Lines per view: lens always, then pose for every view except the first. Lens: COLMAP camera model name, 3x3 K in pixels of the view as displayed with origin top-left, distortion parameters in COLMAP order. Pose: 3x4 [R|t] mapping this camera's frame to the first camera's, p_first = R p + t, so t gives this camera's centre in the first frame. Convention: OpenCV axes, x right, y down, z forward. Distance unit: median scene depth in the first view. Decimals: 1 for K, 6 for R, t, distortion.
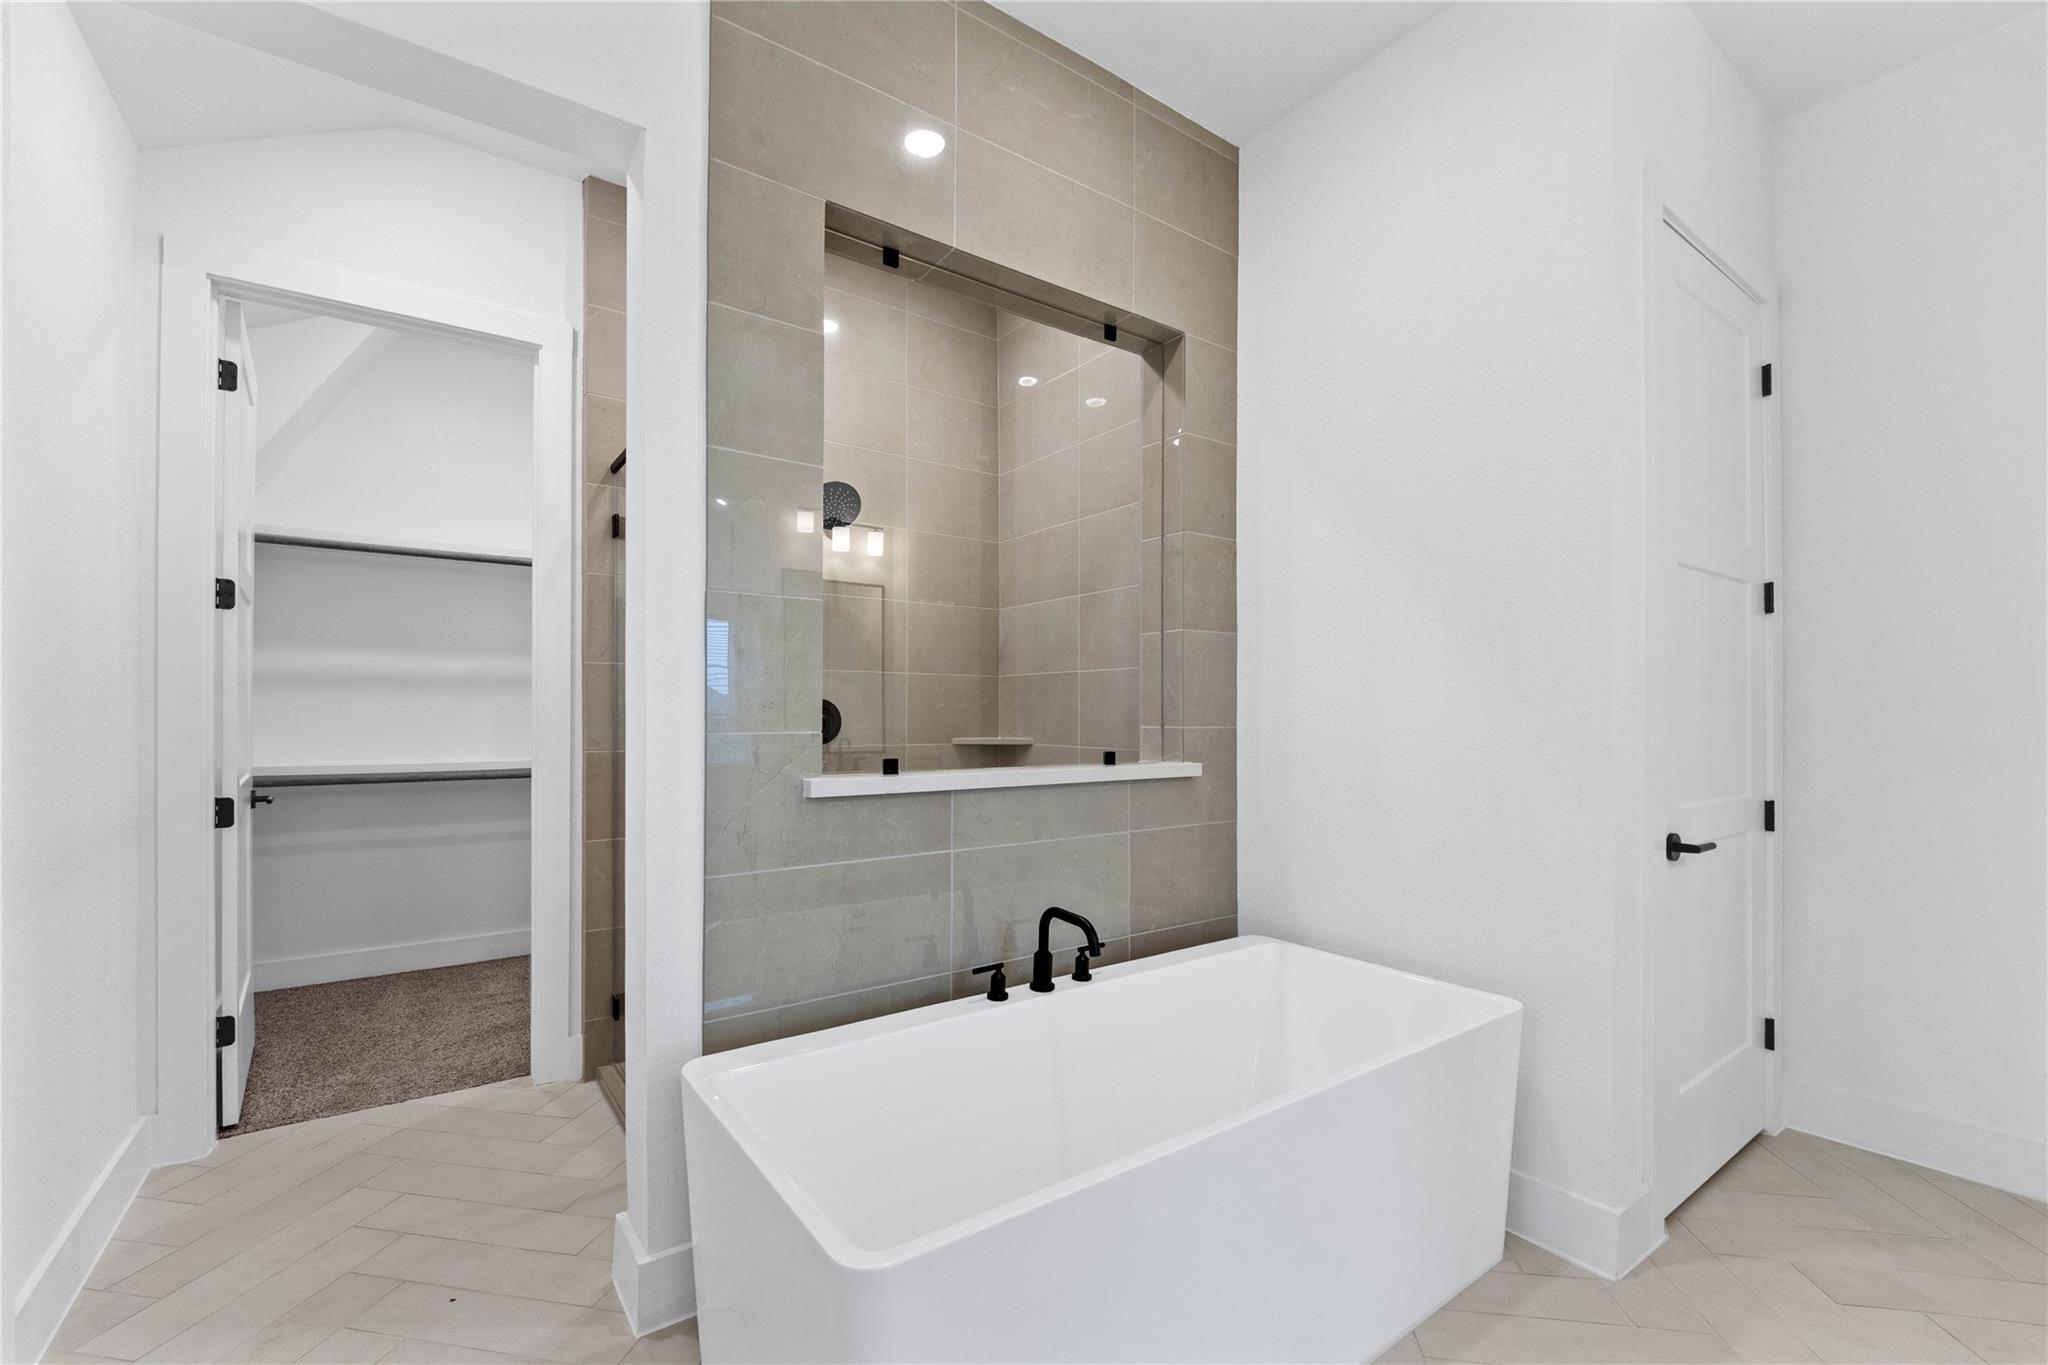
lens RADIAL K [[862.2, 0, 1033.8], [0, 862.2, 713.5], [0, 0, 1]] dist [-0.004154, -0.001057]
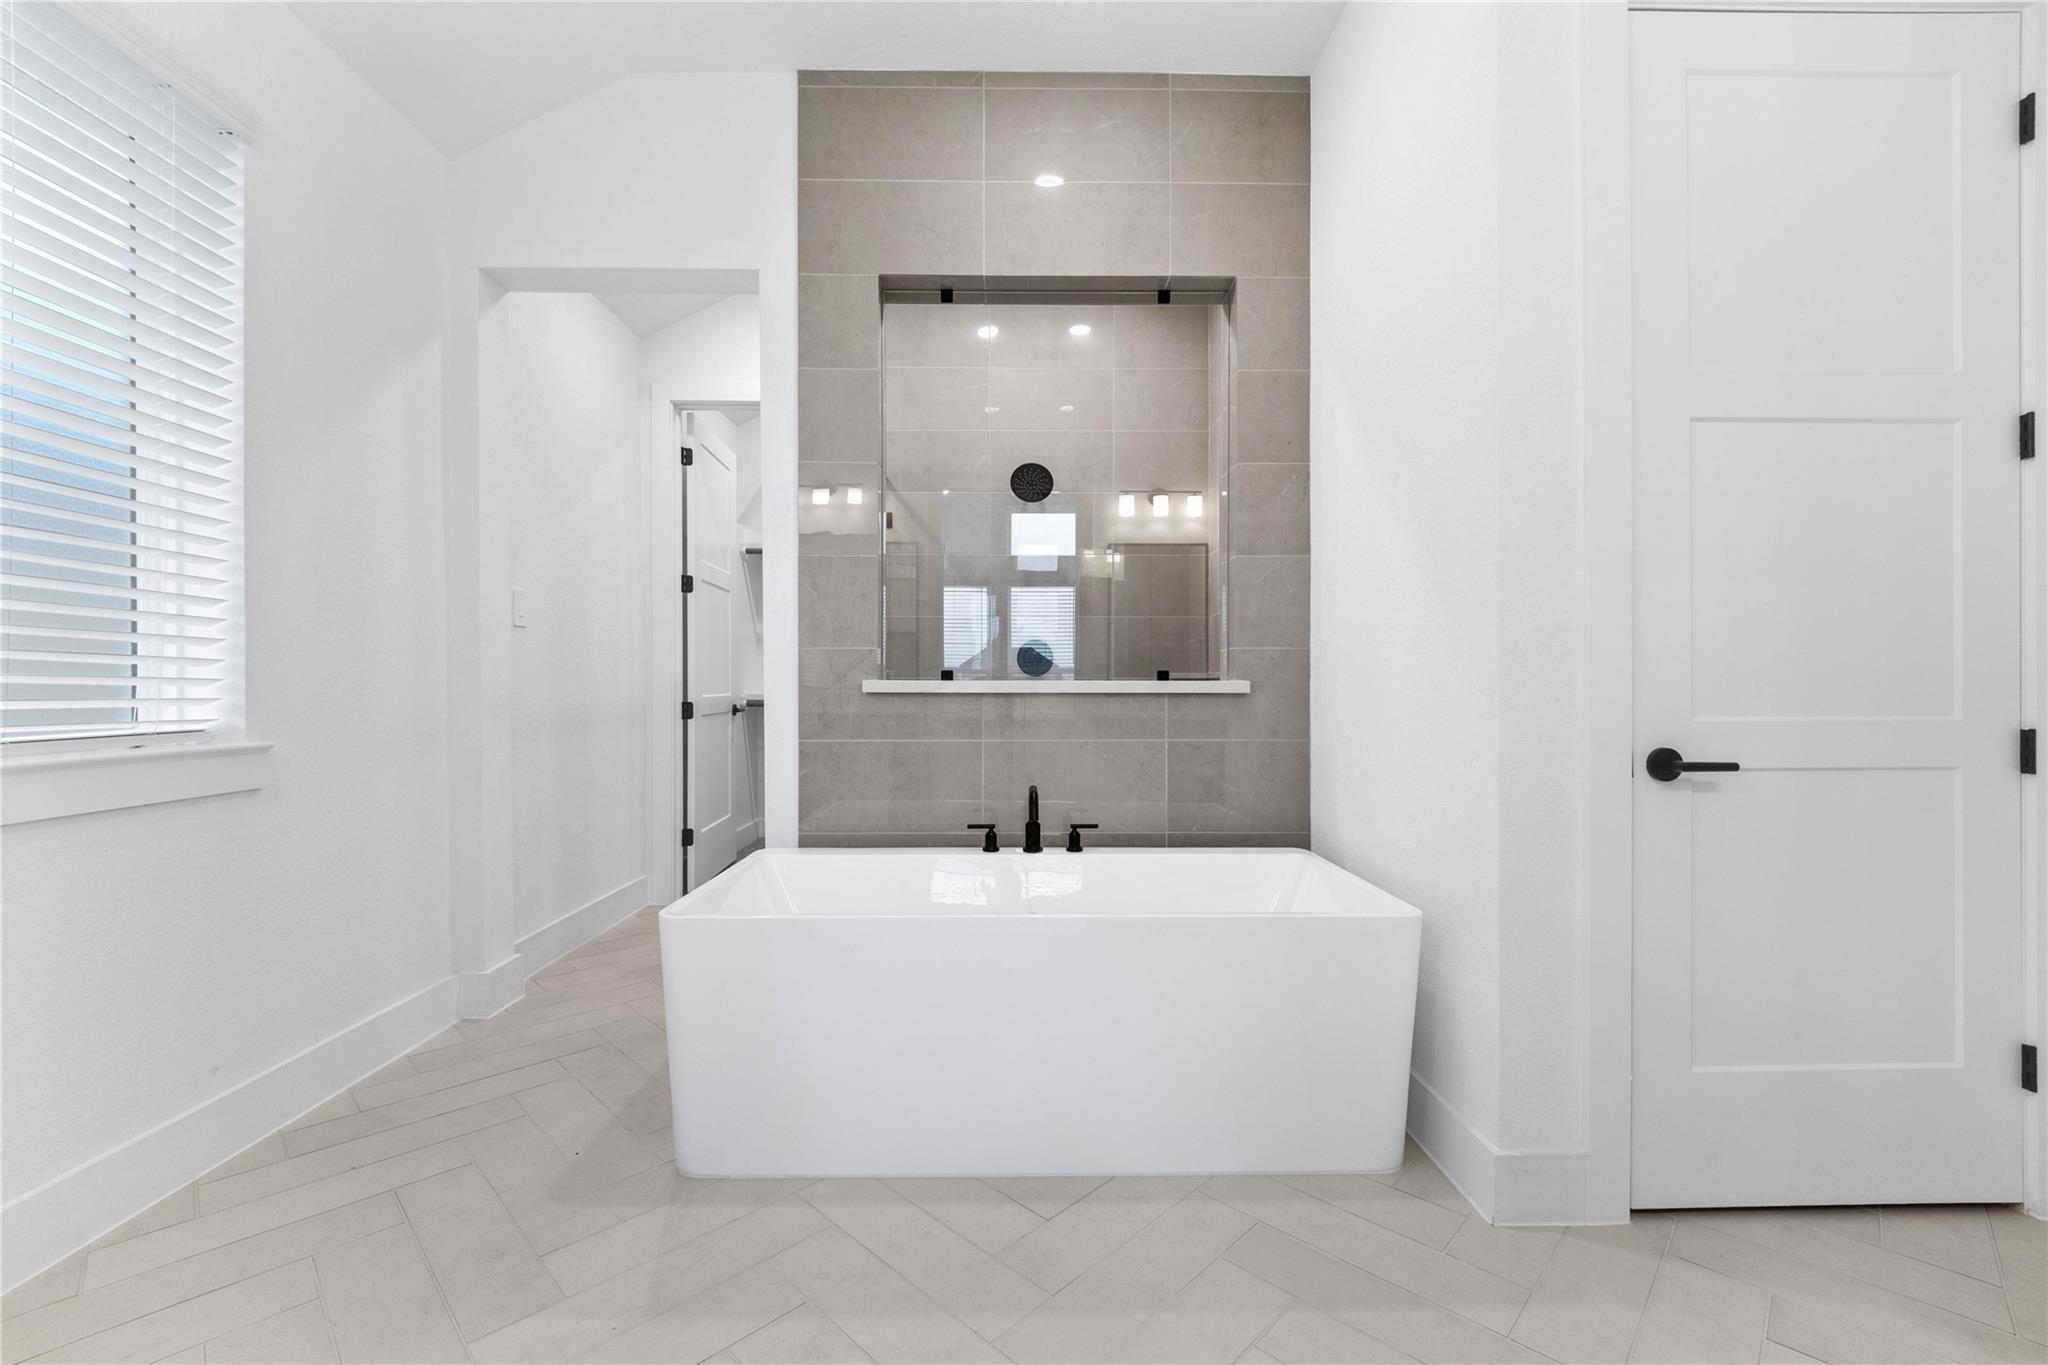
lens RADIAL K [[862.2, 0, 1040.4], [0, 862.2, 688.6], [0, 0, 1]] dist [-0.004154, -0.001057]
pose [[0.822667, -0.000647, -0.568523, 0.614078], [0.002723, 0.999992, 0.002802, 0.066993], [0.568517, -0.003853, 0.822663, -0.017965]]
